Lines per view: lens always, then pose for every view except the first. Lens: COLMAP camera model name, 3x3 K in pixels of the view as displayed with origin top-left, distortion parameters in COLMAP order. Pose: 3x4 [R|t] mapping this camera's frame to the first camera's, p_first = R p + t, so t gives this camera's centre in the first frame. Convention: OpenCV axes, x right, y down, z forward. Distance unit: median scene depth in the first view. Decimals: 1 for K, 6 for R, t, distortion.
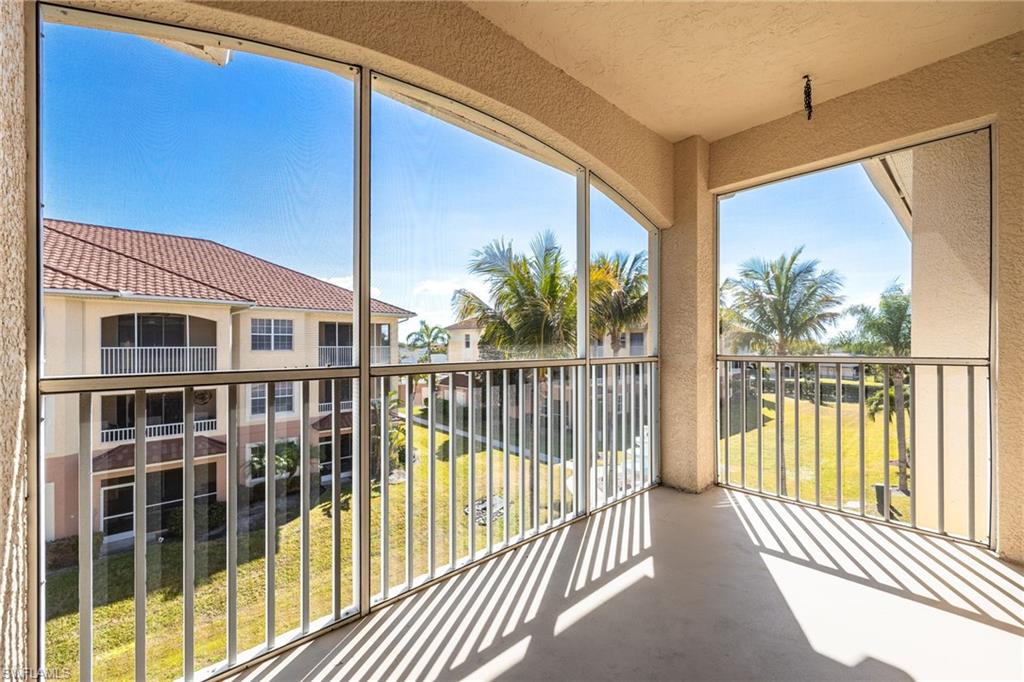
lens RADIAL K [[402.3, 0, 512.8], [0, 402.3, 344.3], [0, 0, 1]] dist [0.000826, 0.000234]
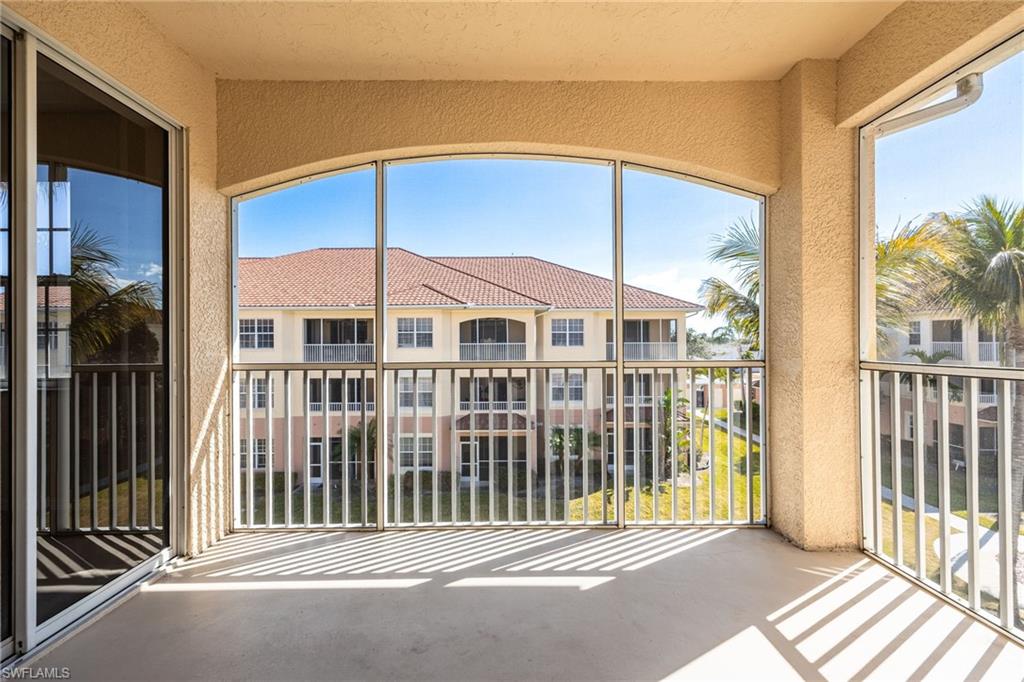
lens RADIAL K [[421.2, 0, 530.3], [0, 421.2, 338.3], [0, 0, 1]] dist [0.006008, 0.000335]
pose [[0.764182, -0.006496, -0.644968, 0.125944], [0.004505, 0.999979, -0.004734, -0.002612], [0.644985, 0.000713, 0.764195, 0.020232]]
